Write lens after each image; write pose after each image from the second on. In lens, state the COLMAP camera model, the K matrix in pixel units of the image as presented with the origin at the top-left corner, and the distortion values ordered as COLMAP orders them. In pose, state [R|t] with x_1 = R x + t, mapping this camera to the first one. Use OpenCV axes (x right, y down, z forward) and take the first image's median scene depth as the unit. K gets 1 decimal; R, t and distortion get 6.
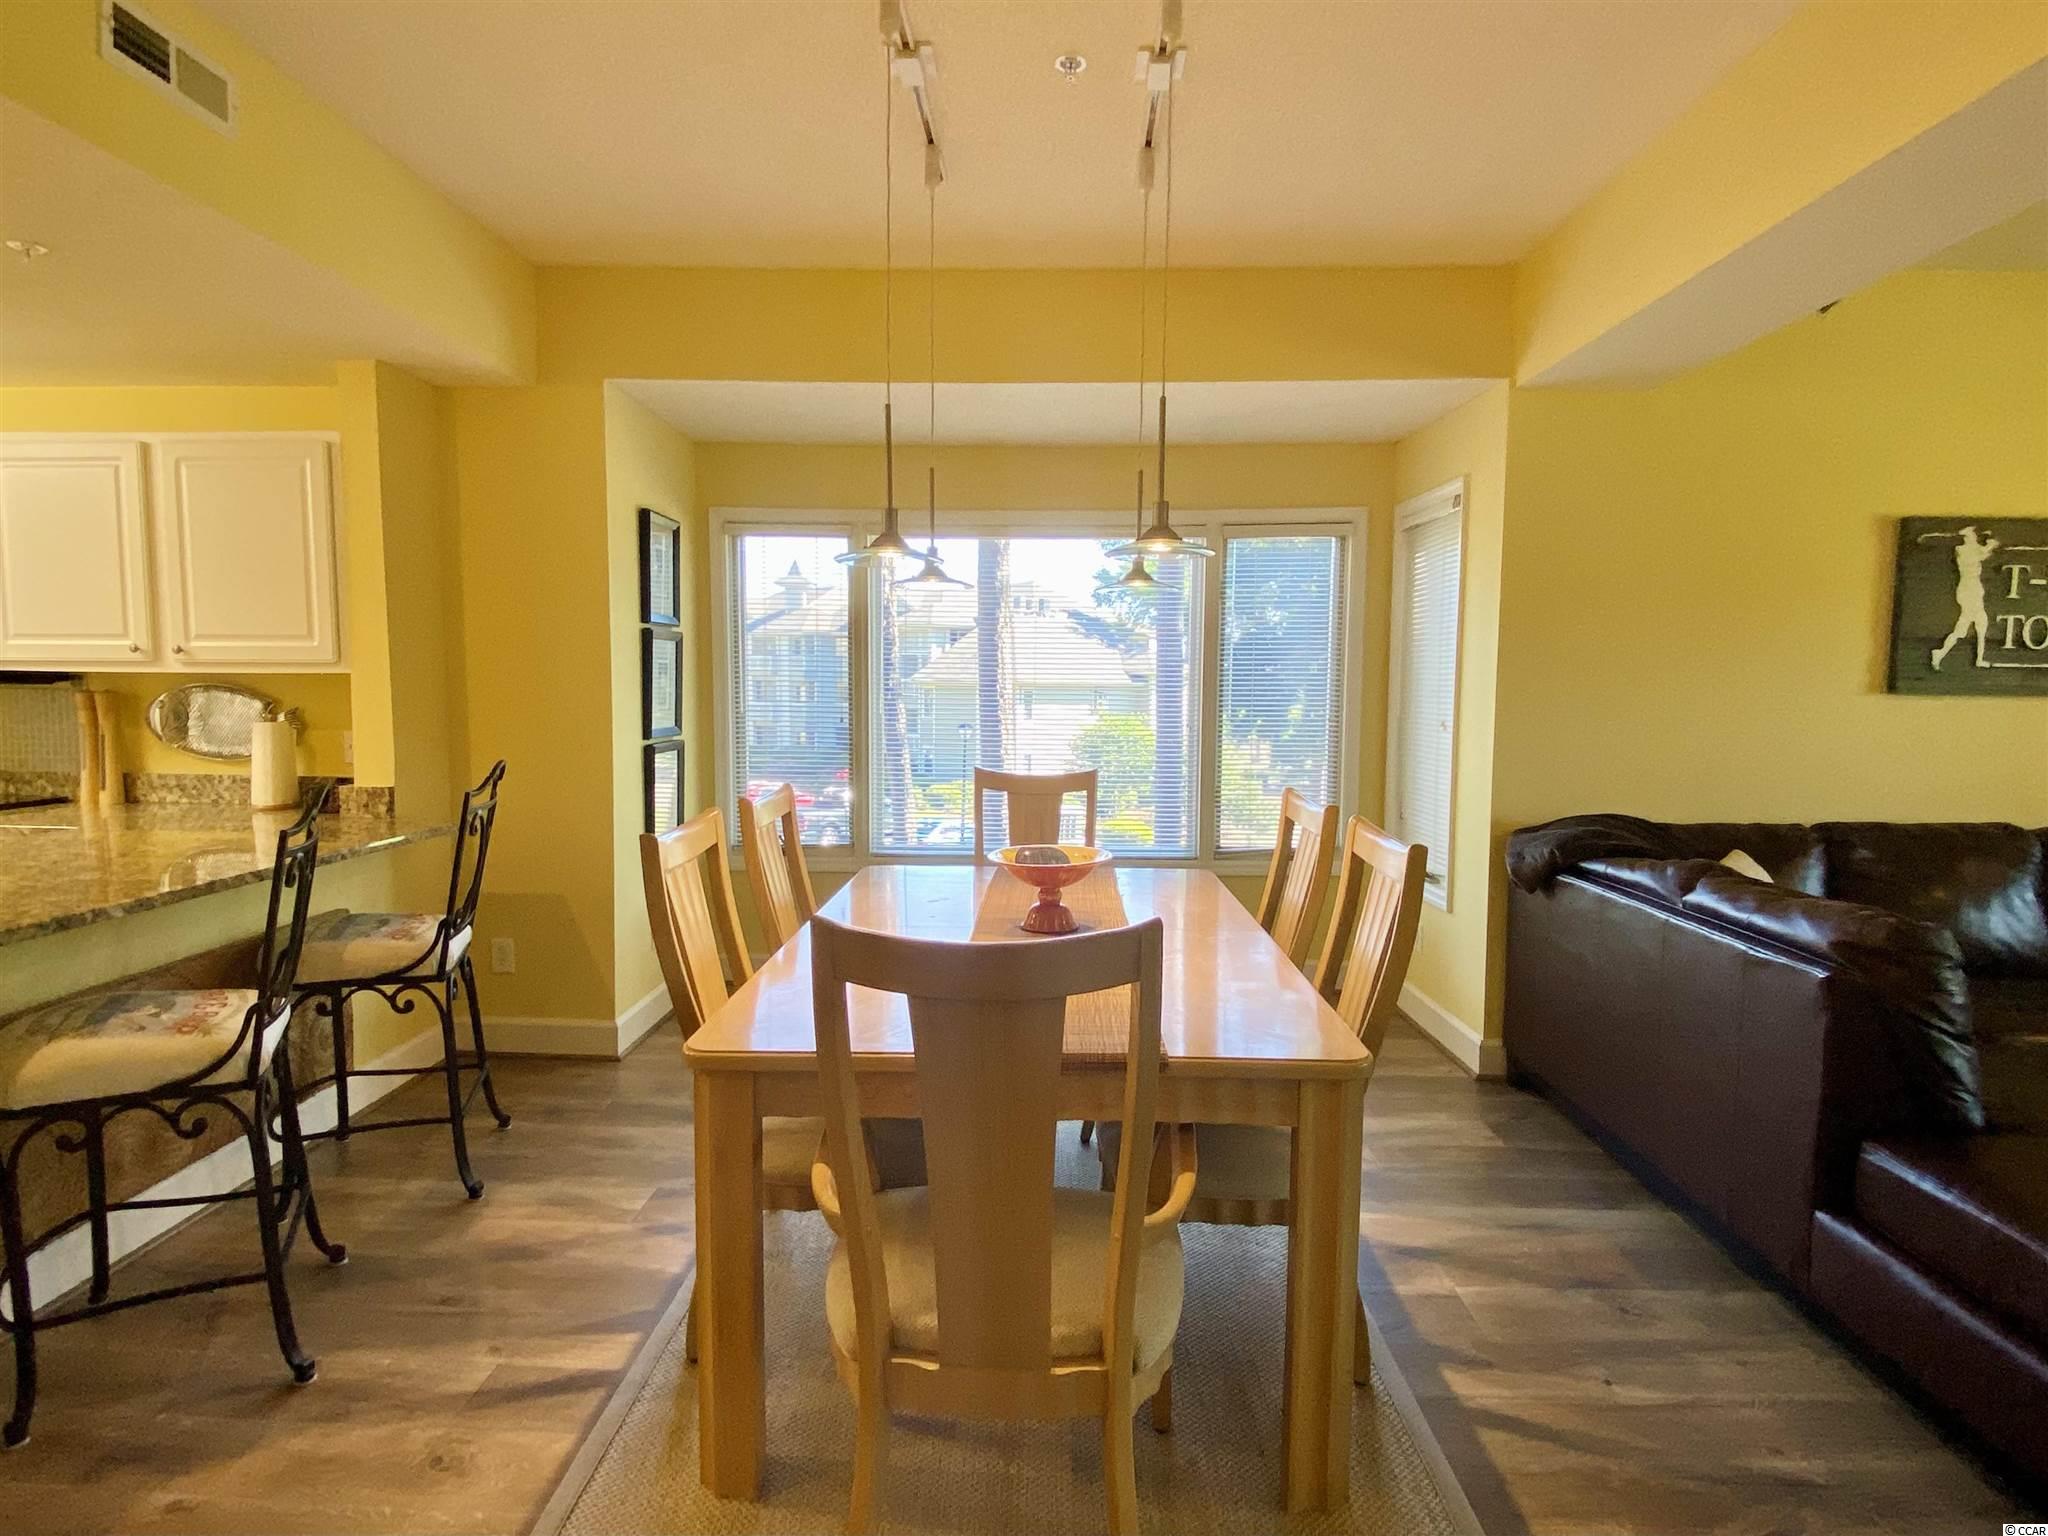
lens RADIAL K [[1073.1, 0, 1014.6], [0, 1073.1, 773.5], [0, 0, 1]] dist [0.048422, -0.042166]
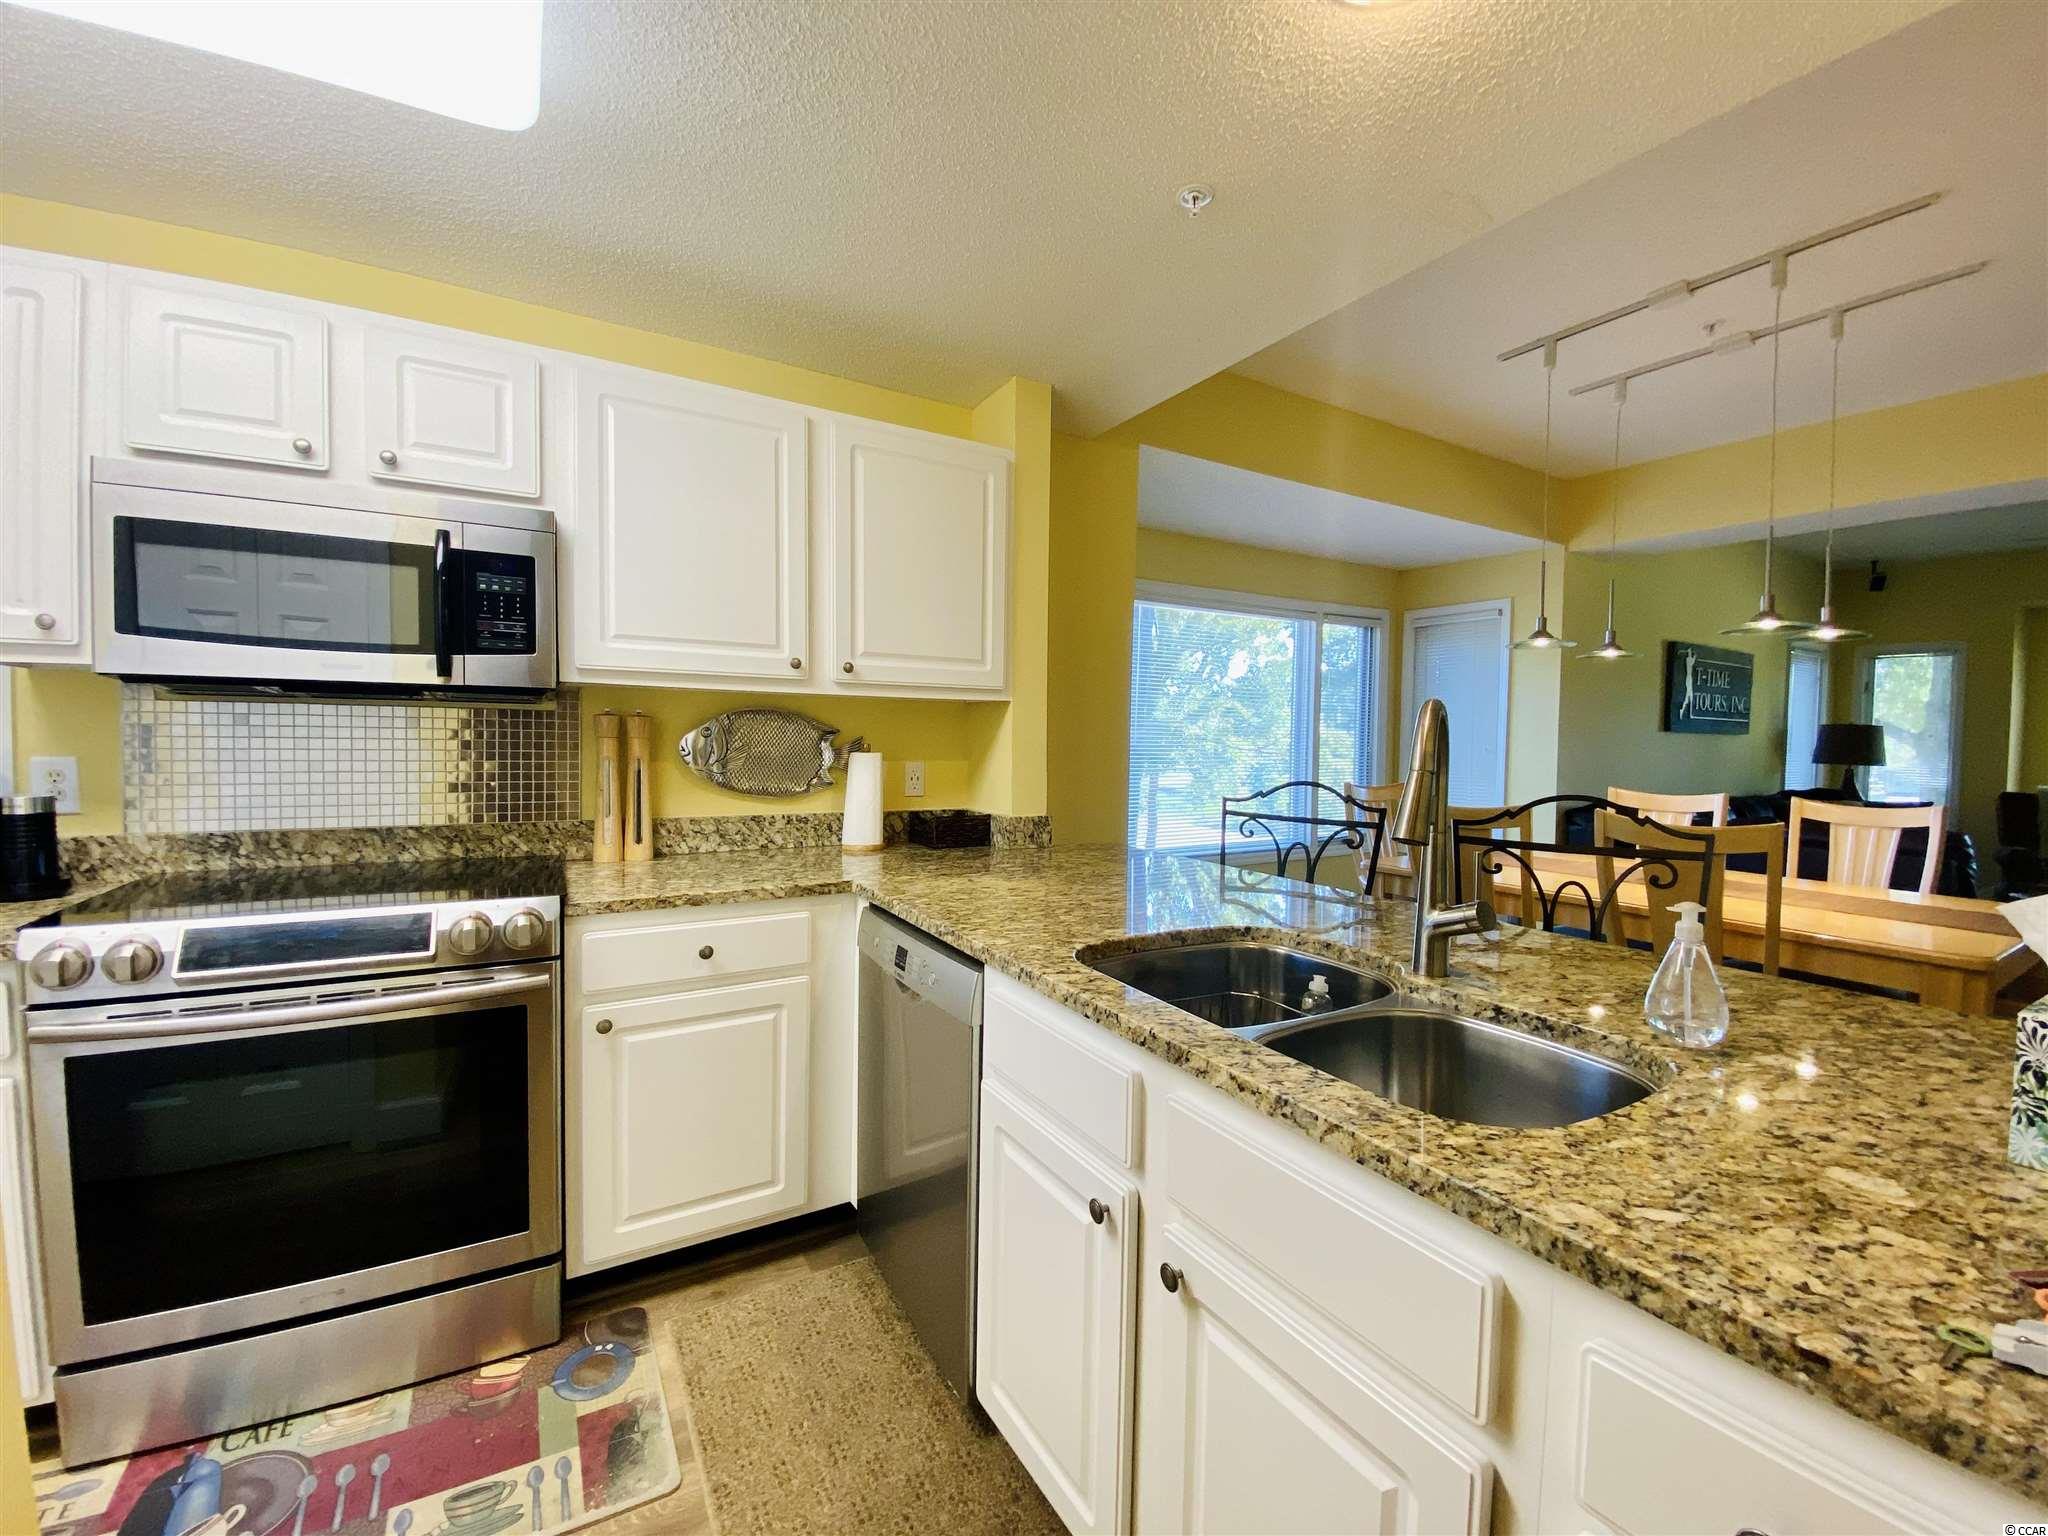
lens RADIAL K [[831.2, 0, 1015.4], [0, 831.2, 771.0], [0, 0, 1]] dist [0.025498, -0.023270]
pose [[0.844288, -0.019005, 0.535553, -0.995918], [0.037383, 0.999025, -0.023482, -0.012219], [-0.534584, 0.039846, 0.844175, 0.374602]]
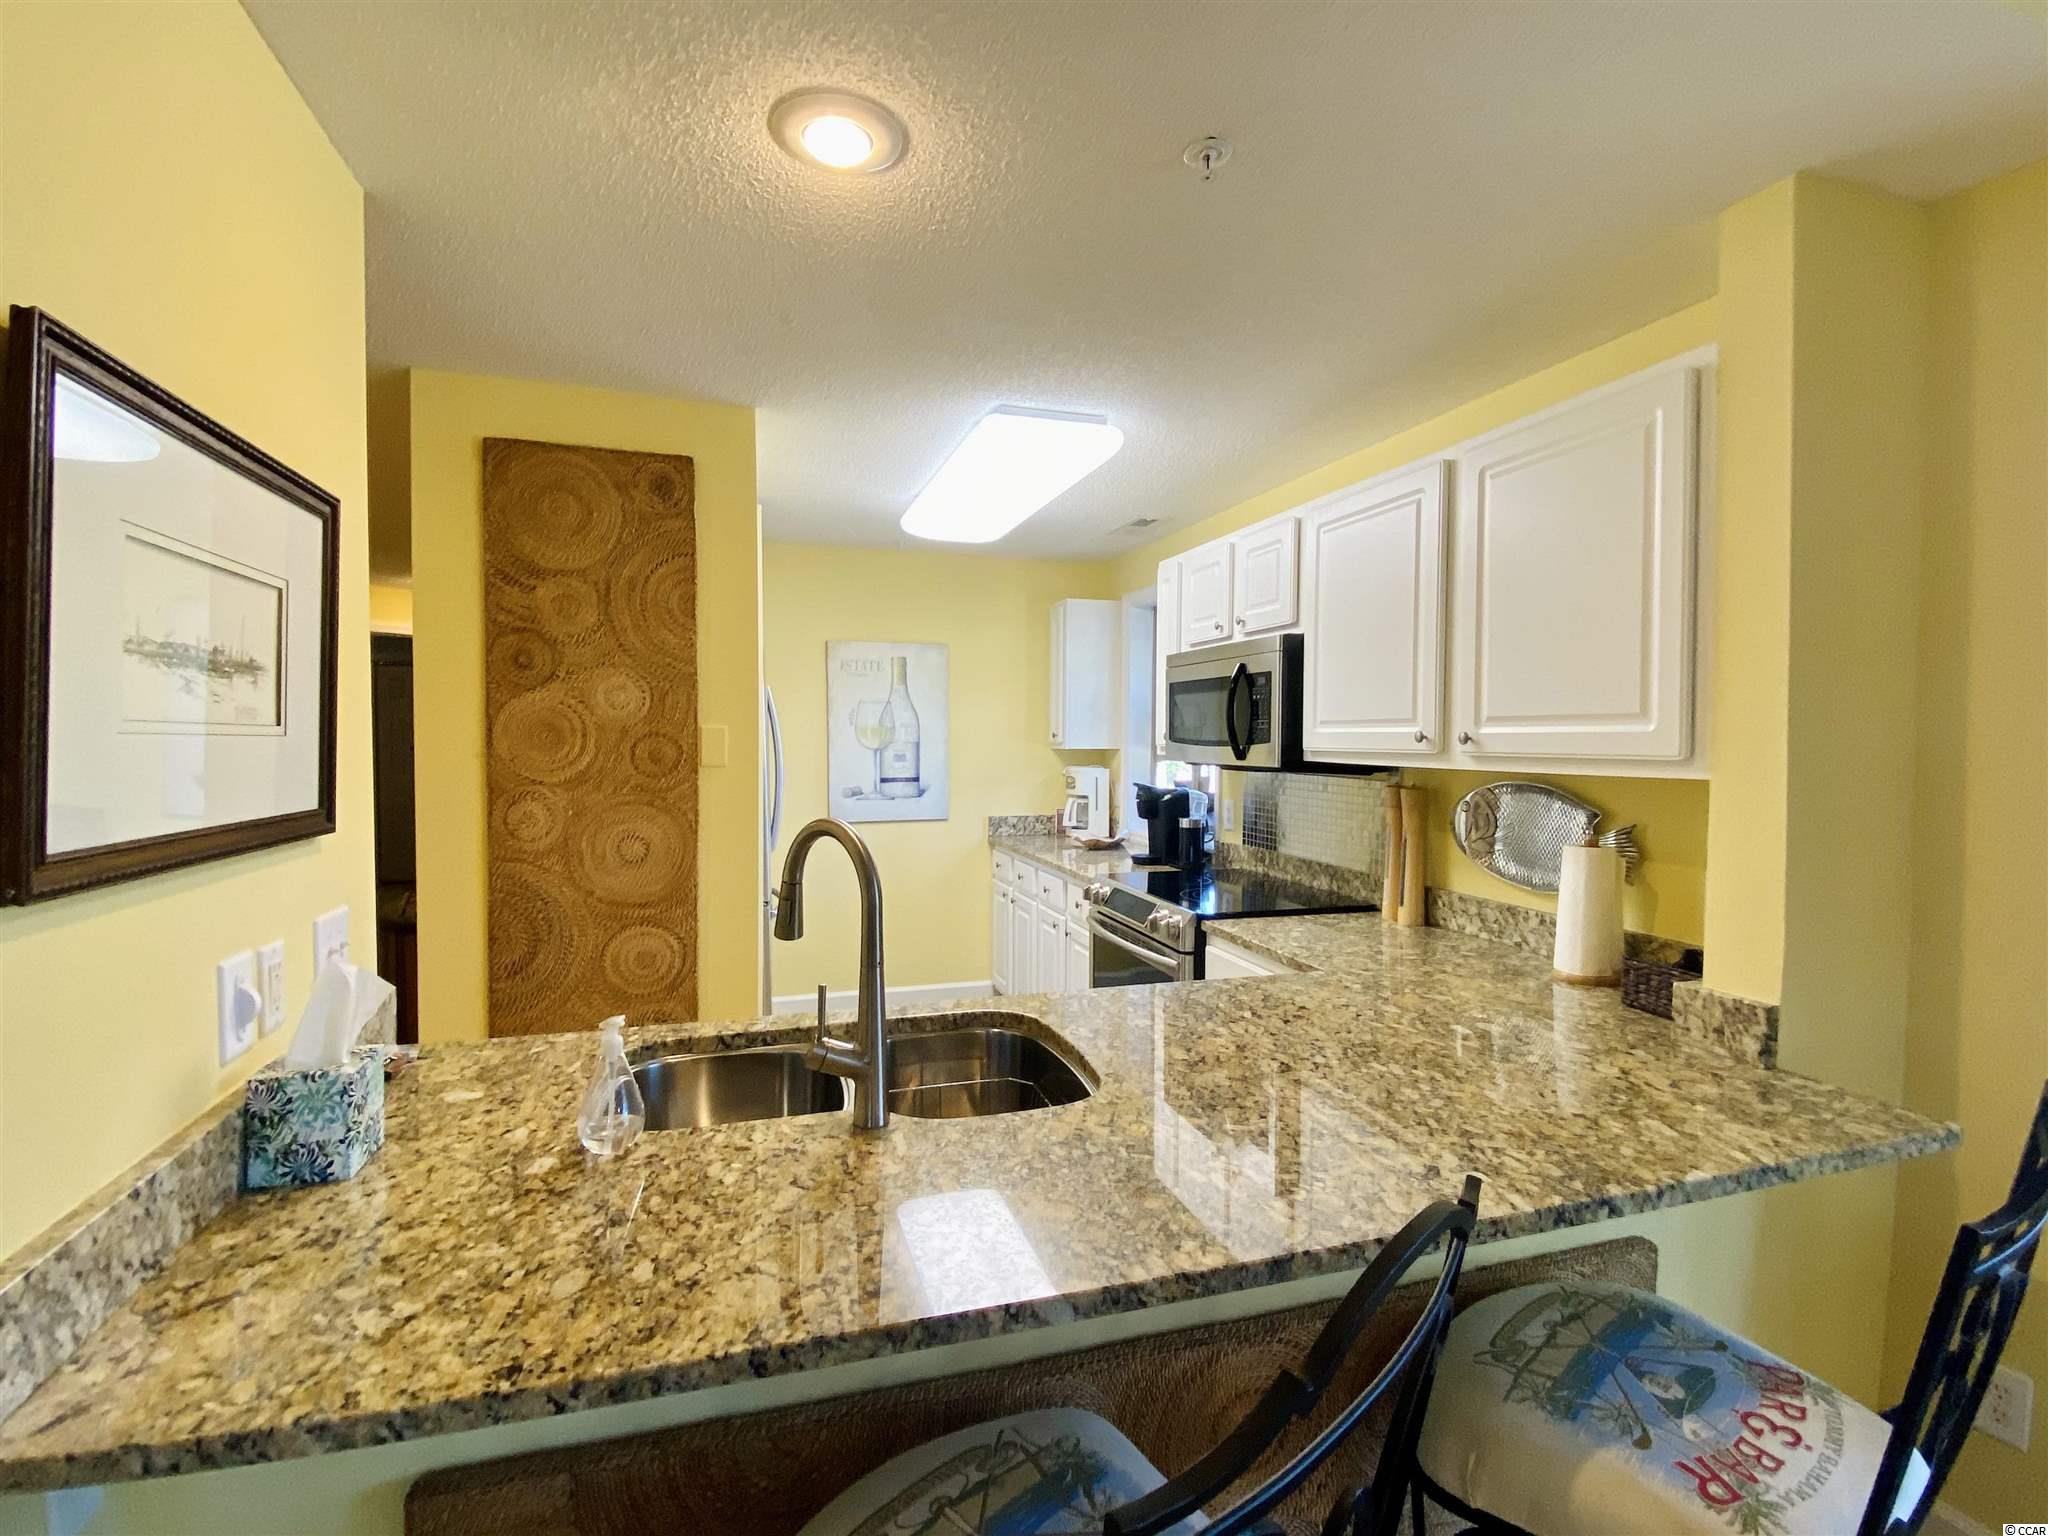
lens RADIAL K [[952.1, 0, 1014.9], [0, 952.1, 766.6], [0, 0, 1]] dist [0.037149, -0.028431]
pose [[0.328851, 0.023639, -0.944086, -0.268514], [-0.079027, 0.996869, -0.002566, -0.069830], [0.941070, 0.075452, 0.329689, 0.509713]]
